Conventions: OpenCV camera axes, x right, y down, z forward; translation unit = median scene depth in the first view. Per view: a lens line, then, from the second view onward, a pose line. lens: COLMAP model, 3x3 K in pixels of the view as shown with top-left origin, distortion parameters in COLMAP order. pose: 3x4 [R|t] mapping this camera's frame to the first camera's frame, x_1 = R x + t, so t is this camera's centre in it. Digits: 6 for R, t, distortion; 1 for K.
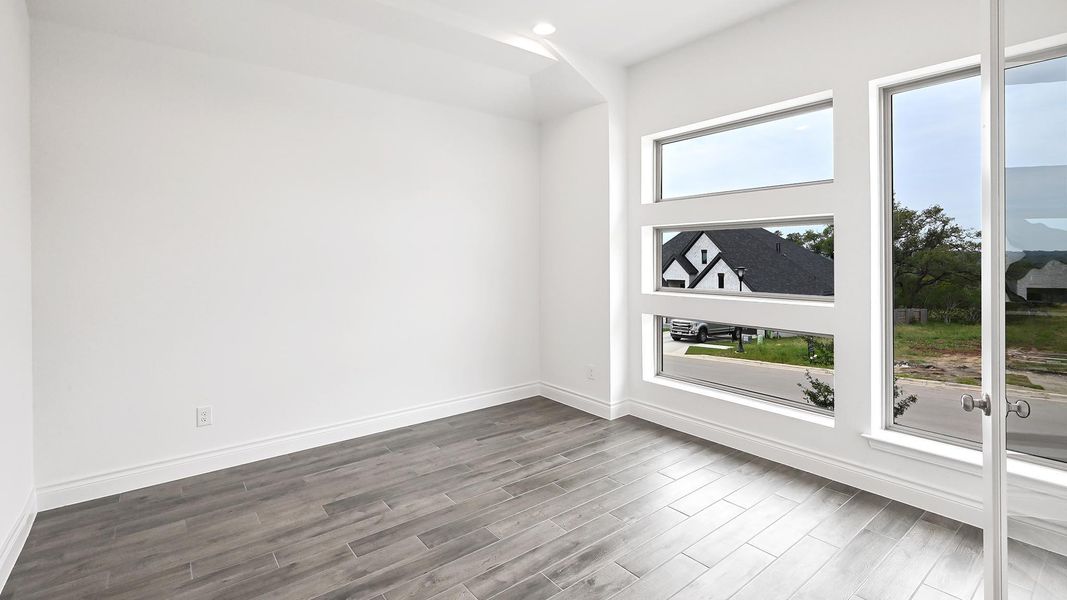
lens RADIAL K [[486.7, 0, 532.6], [0, 486.7, 248.2], [0, 0, 1]] dist [-0.000217, -0.000032]
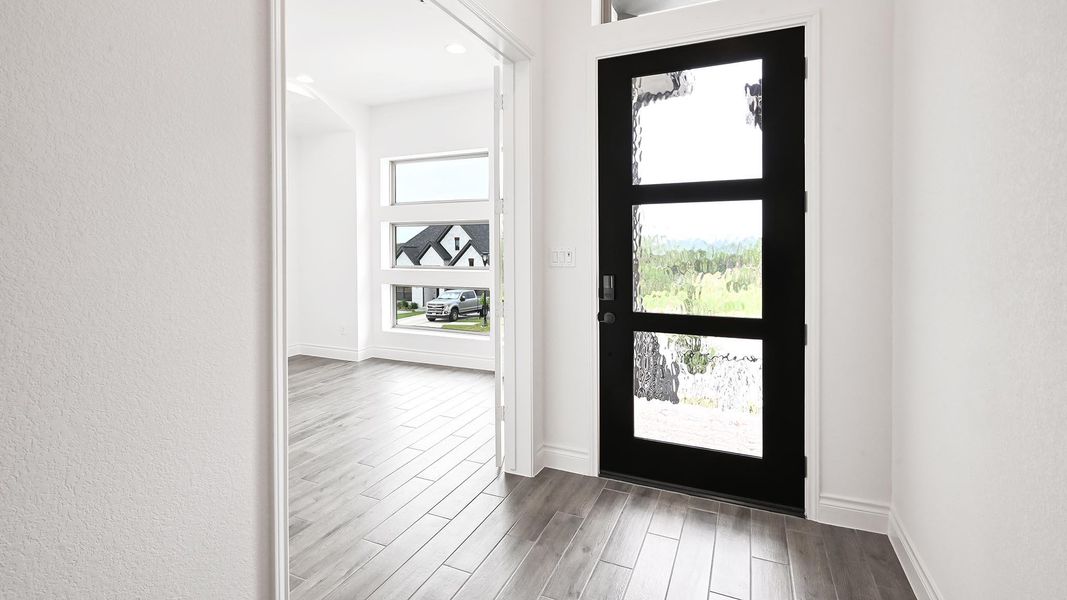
lens RADIAL K [[486.7, 0, 532.6], [0, 486.7, 248.2], [0, 0, 1]] dist [-0.000217, -0.000032]
pose [[0.886087, -0.006144, 0.463478, -0.060595], [-0.006258, 0.999662, 0.025215, -0.011433], [-0.463477, -0.025243, 0.885749, -0.686553]]
